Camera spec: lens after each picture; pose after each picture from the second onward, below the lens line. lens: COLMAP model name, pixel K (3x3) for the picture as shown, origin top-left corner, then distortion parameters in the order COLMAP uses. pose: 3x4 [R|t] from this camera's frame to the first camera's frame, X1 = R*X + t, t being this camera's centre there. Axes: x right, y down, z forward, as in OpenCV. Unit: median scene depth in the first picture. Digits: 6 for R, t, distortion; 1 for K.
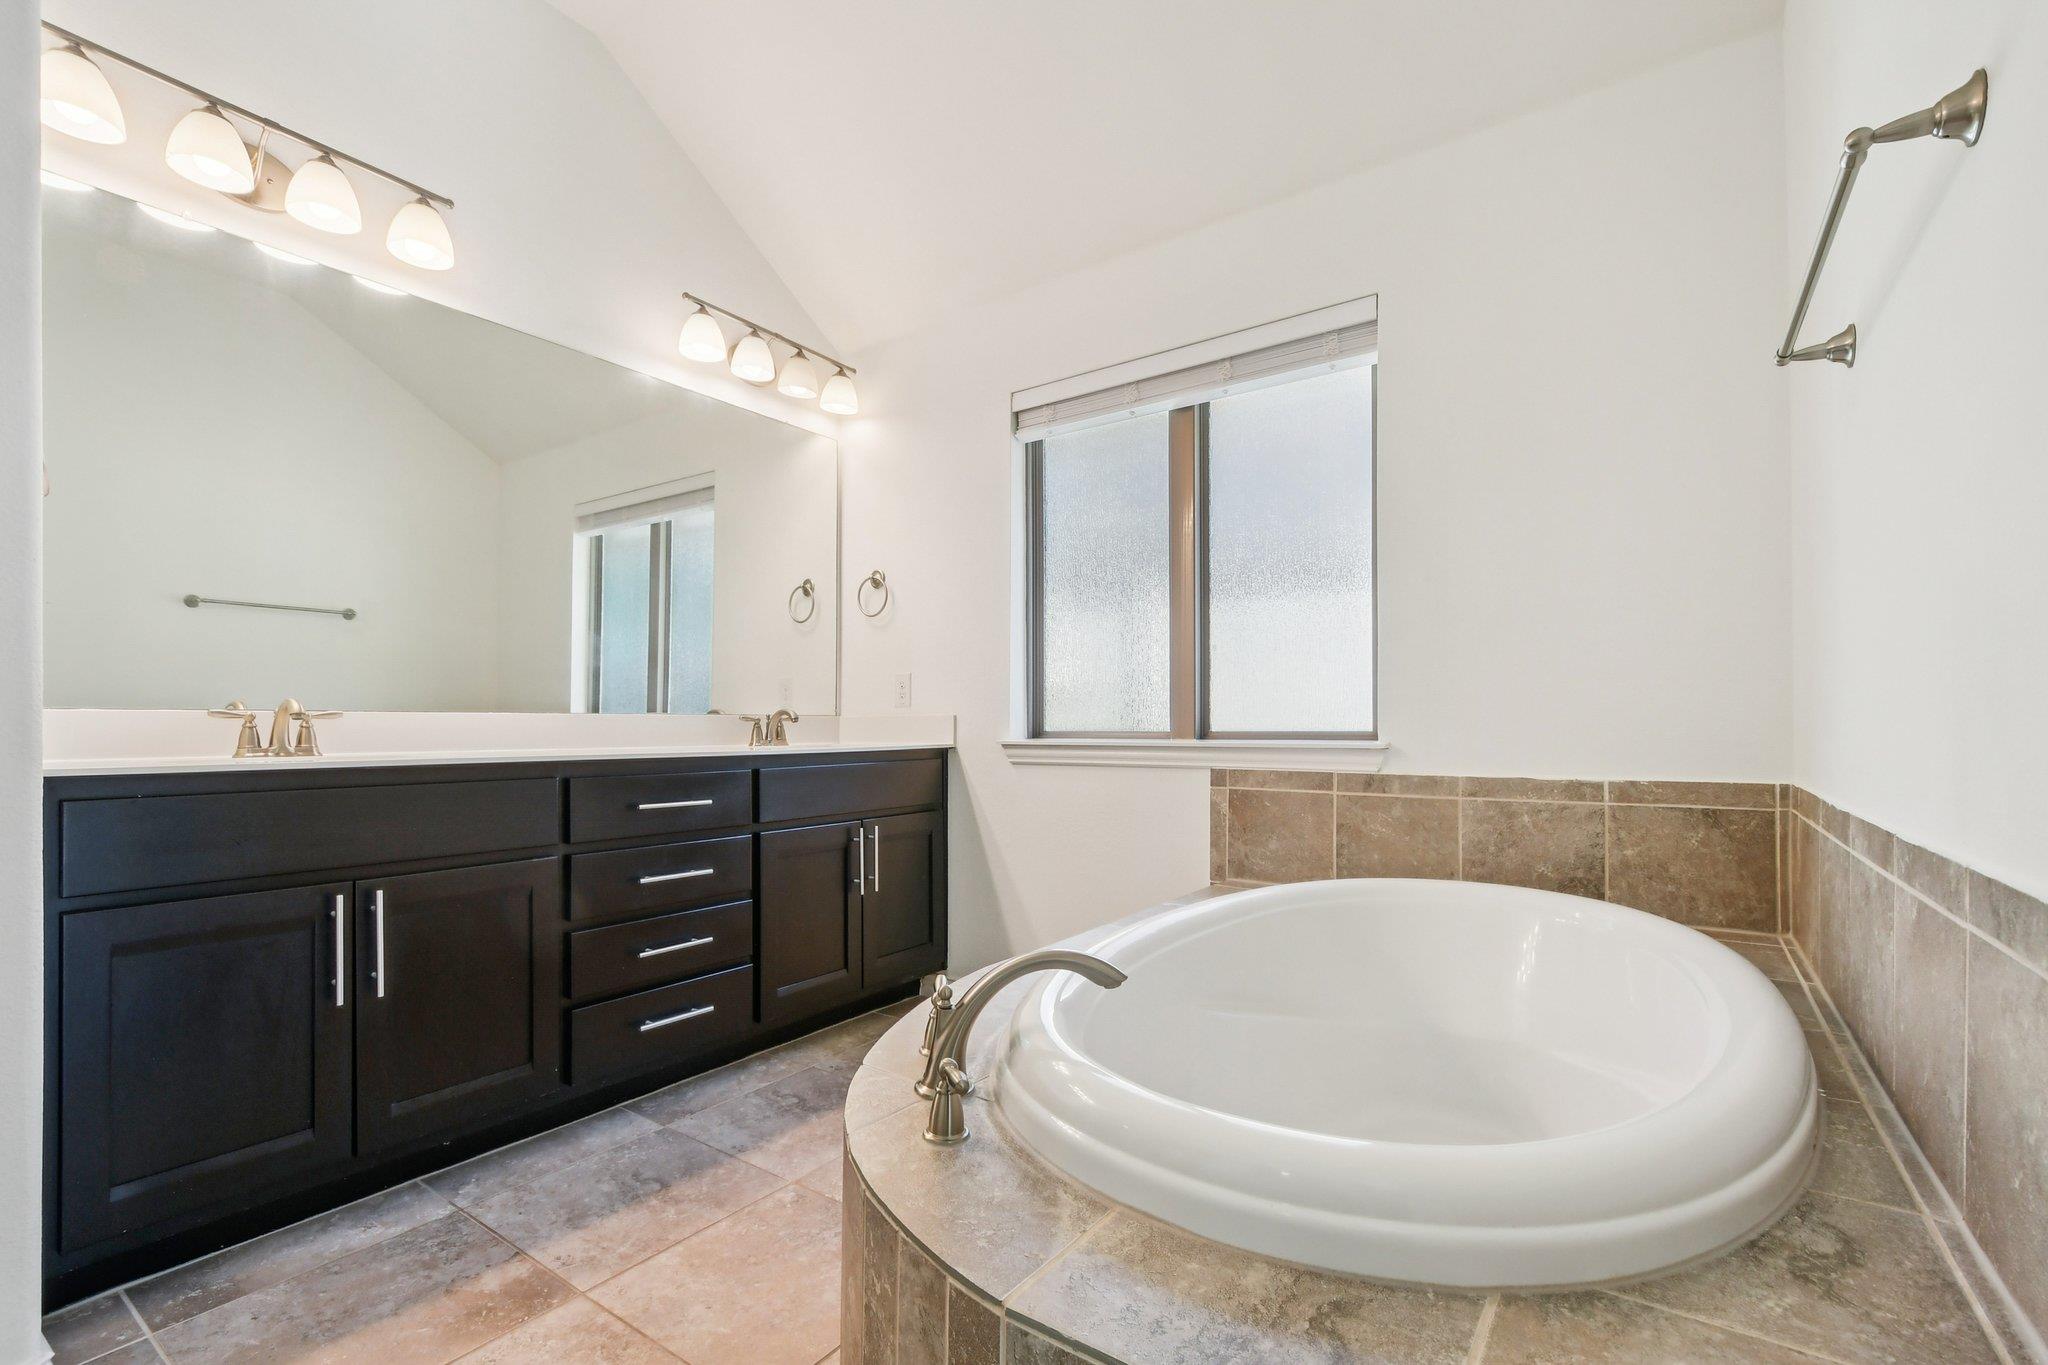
lens RADIAL K [[908.3, 0, 991.3], [0, 908.3, 723.2], [0, 0, 1]] dist [0.009650, -0.002364]
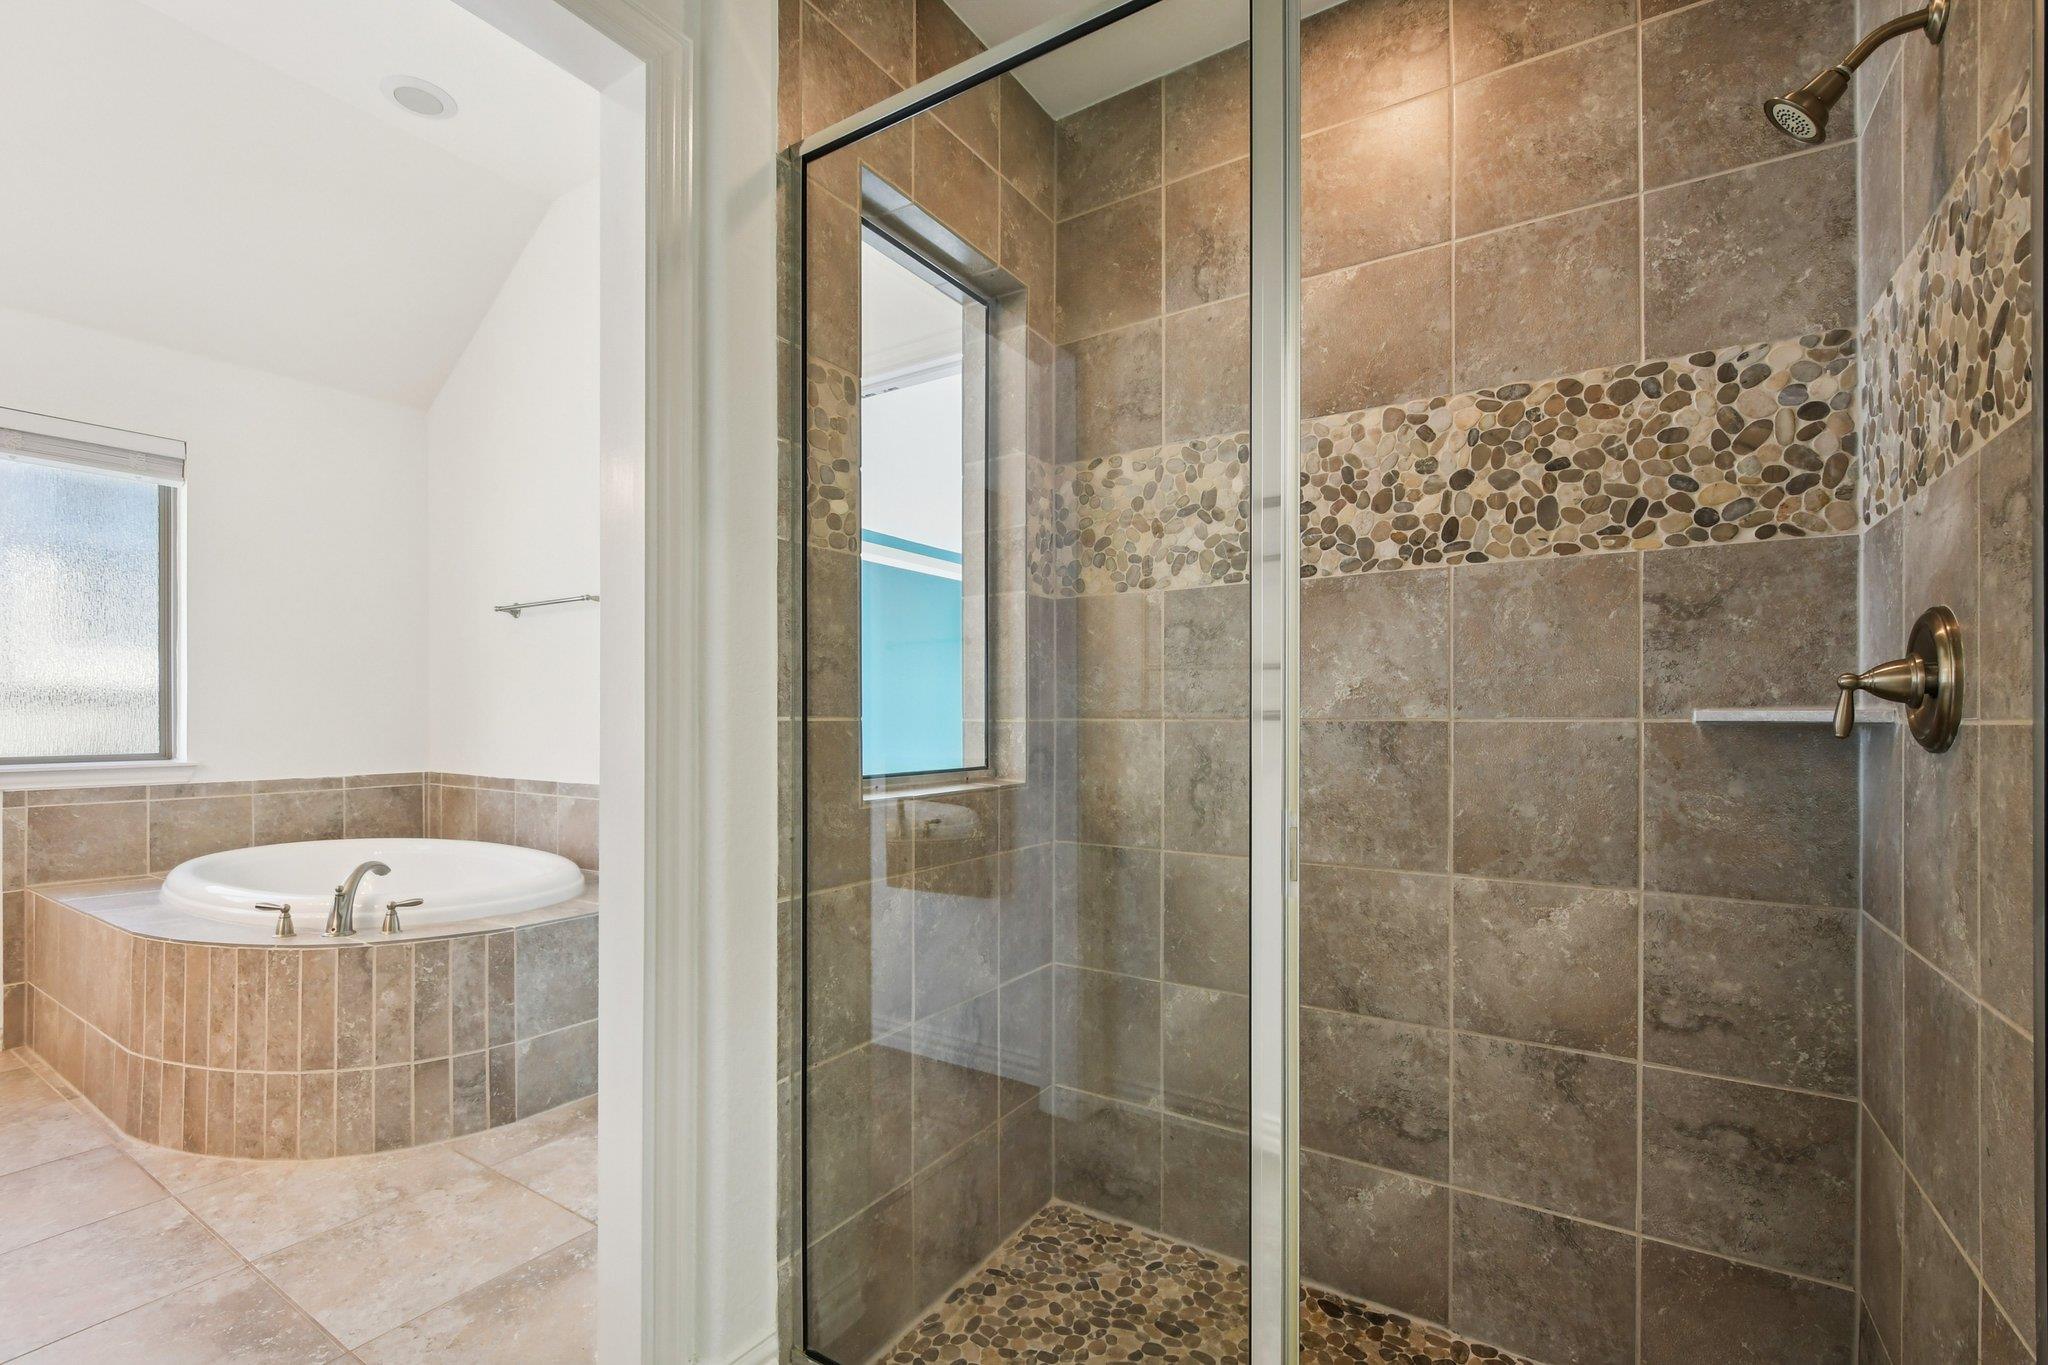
lens RADIAL K [[908.3, 0, 1022.8], [0, 908.3, 700.2], [0, 0, 1]] dist [0.009650, -0.002364]
pose [[-0.054668, 0.020662, 0.998291, -1.123110], [-0.002048, 0.999781, -0.020805, -0.049521], [-0.998502, -0.003181, -0.054614, -0.231173]]
